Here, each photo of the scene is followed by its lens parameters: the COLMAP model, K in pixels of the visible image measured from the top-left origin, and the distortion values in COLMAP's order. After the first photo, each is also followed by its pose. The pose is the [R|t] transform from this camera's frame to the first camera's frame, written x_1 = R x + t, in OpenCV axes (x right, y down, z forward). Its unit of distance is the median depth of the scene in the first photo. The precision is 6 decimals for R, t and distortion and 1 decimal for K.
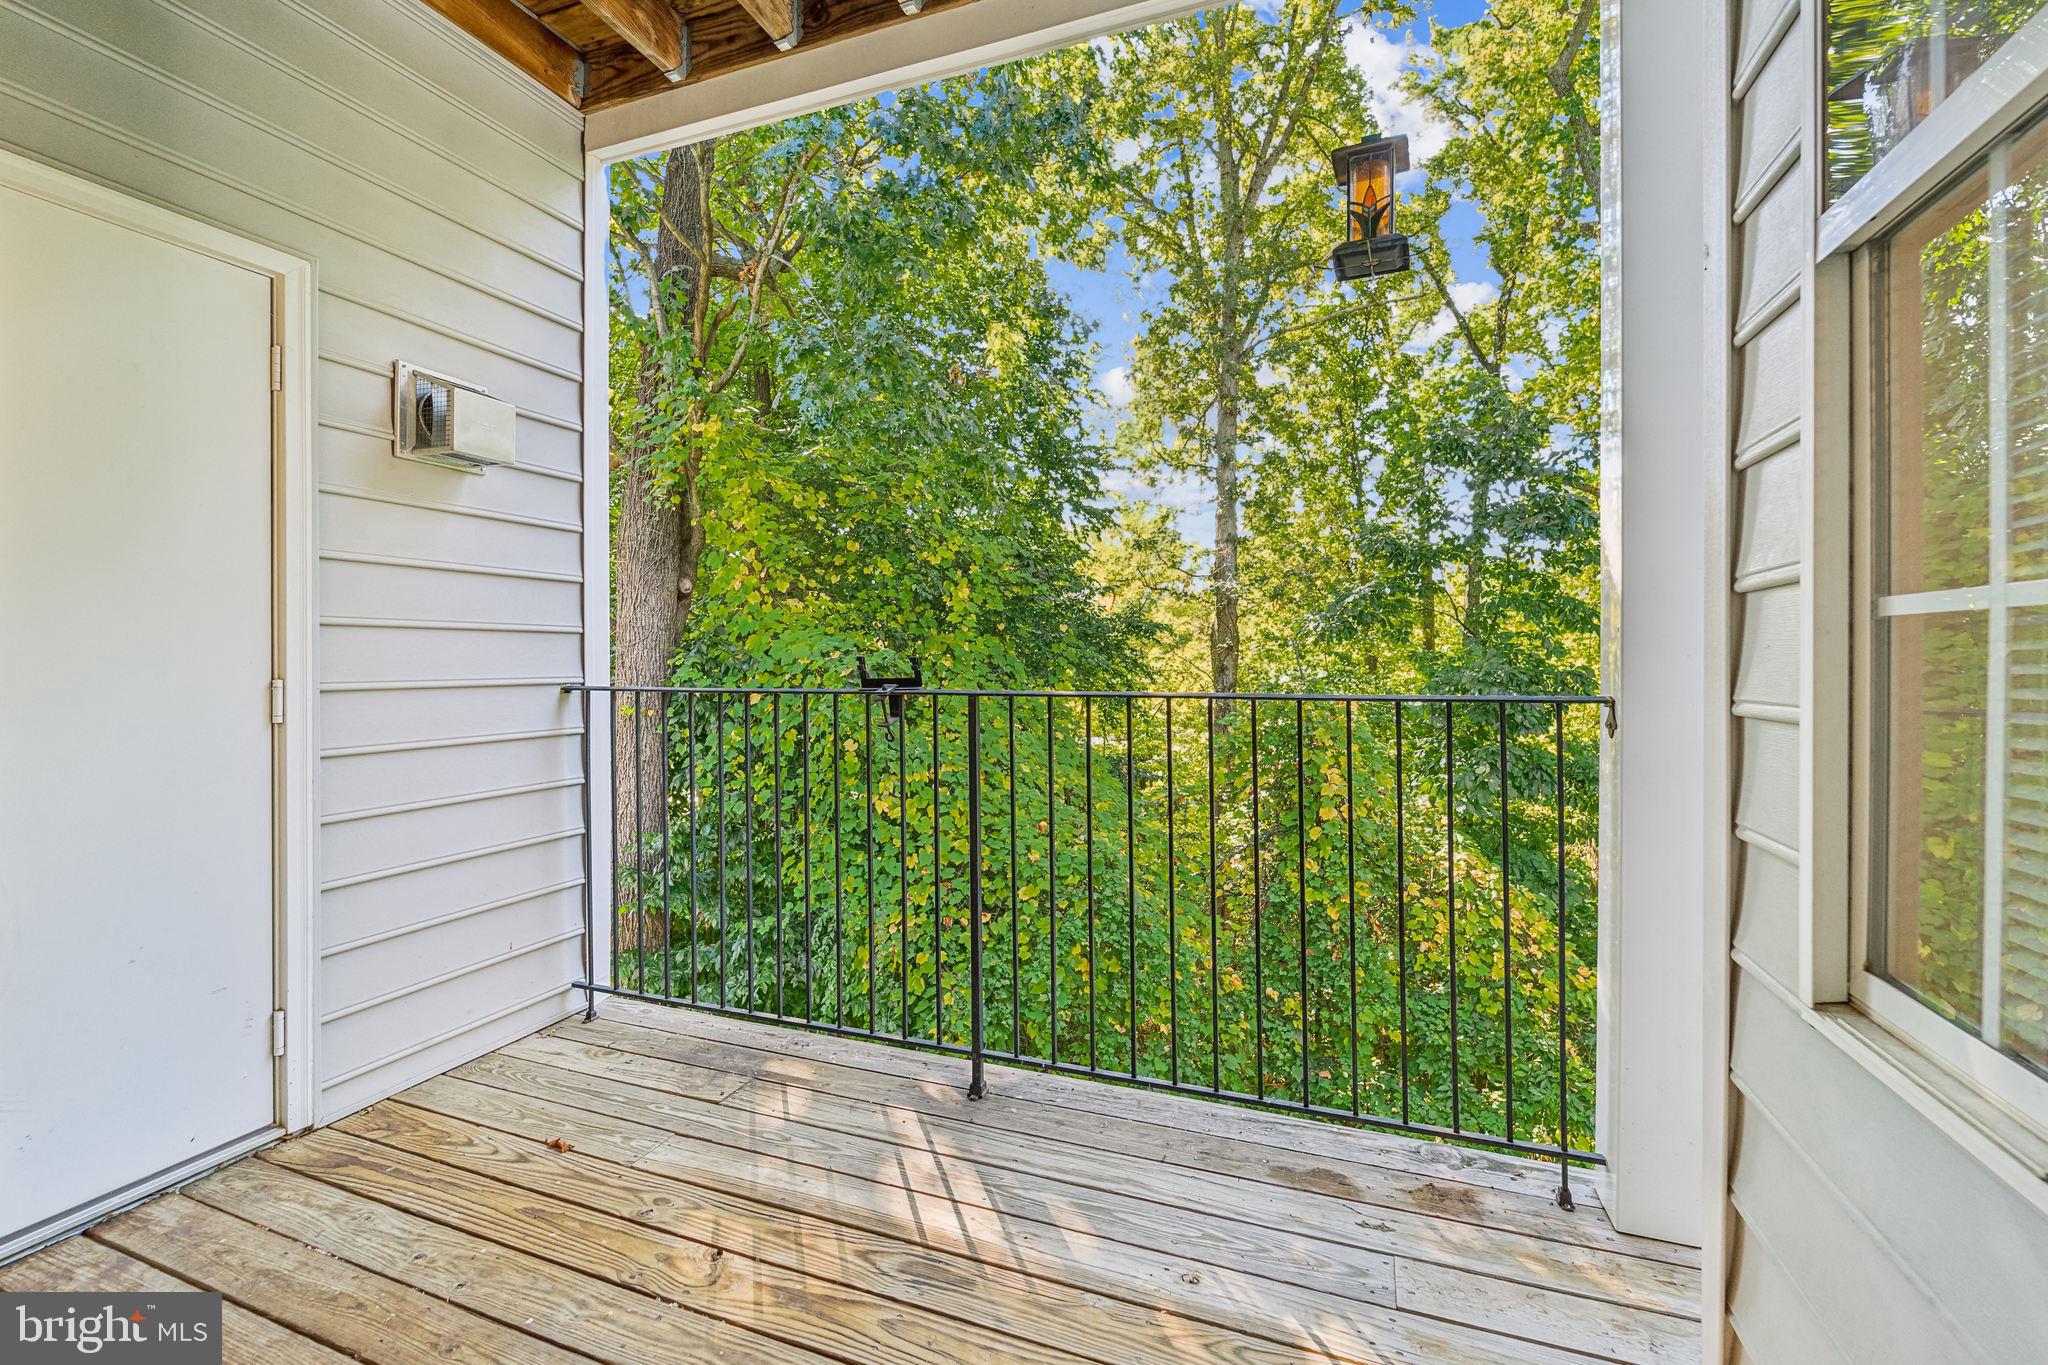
lens RADIAL K [[847.1, 0, 1030.6], [0, 847.1, 680.8], [0, 0, 1]] dist [-0.002443, -0.000601]
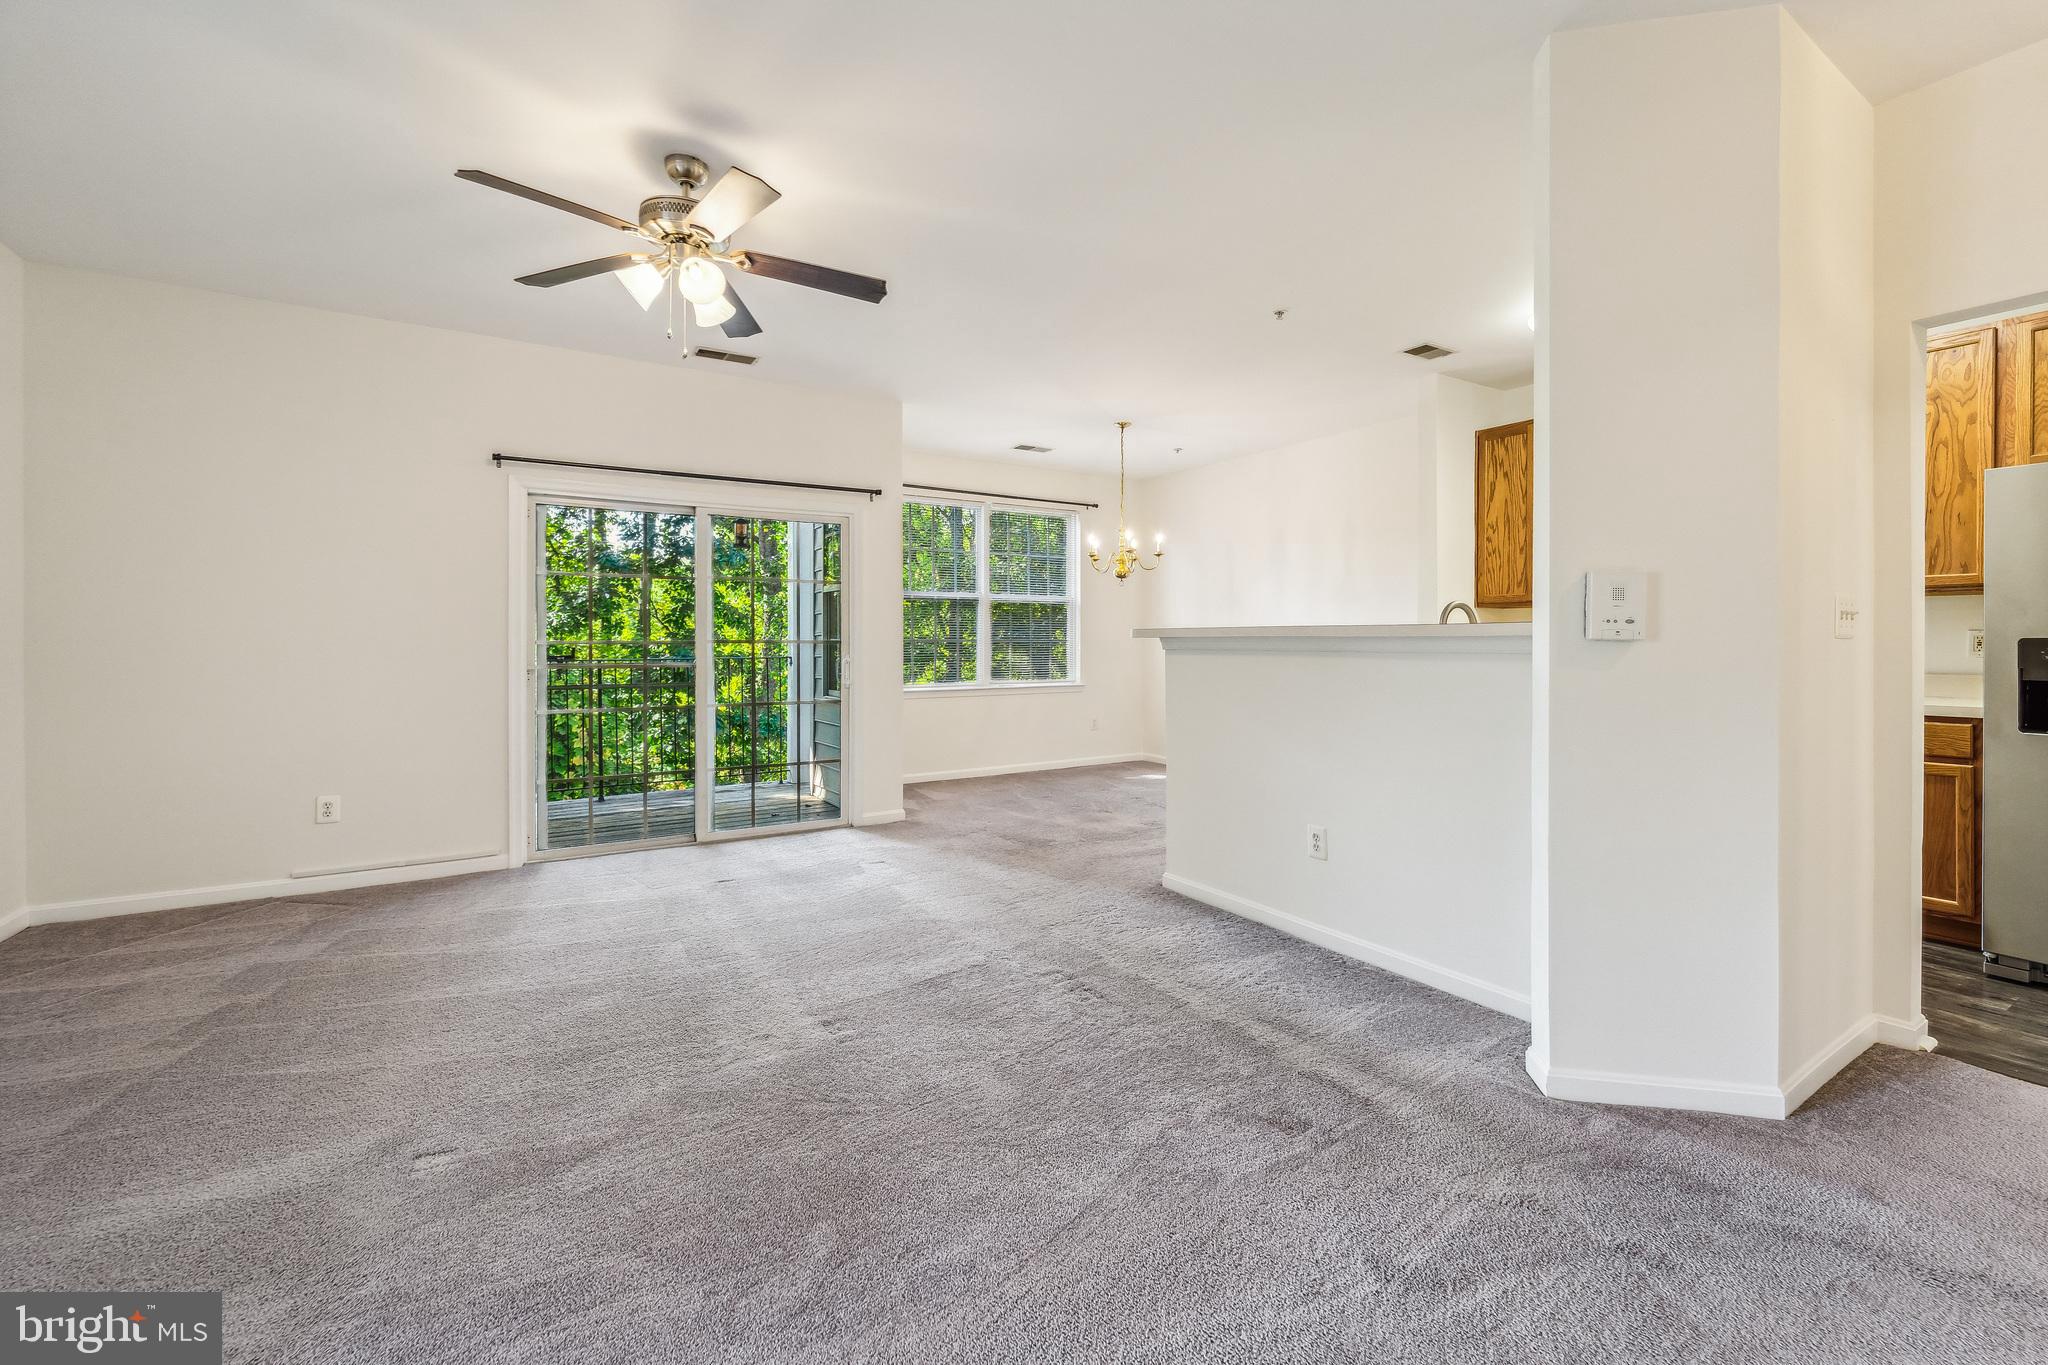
lens RADIAL K [[847.1, 0, 1030.6], [0, 847.1, 680.8], [0, 0, 1]] dist [-0.002443, -0.000601]
pose [[0.593172, -0.009465, 0.805020, -0.297438], [0.000277, 0.999933, 0.011552, 0.014242], [-0.805076, -0.006630, 0.593135, -0.366081]]
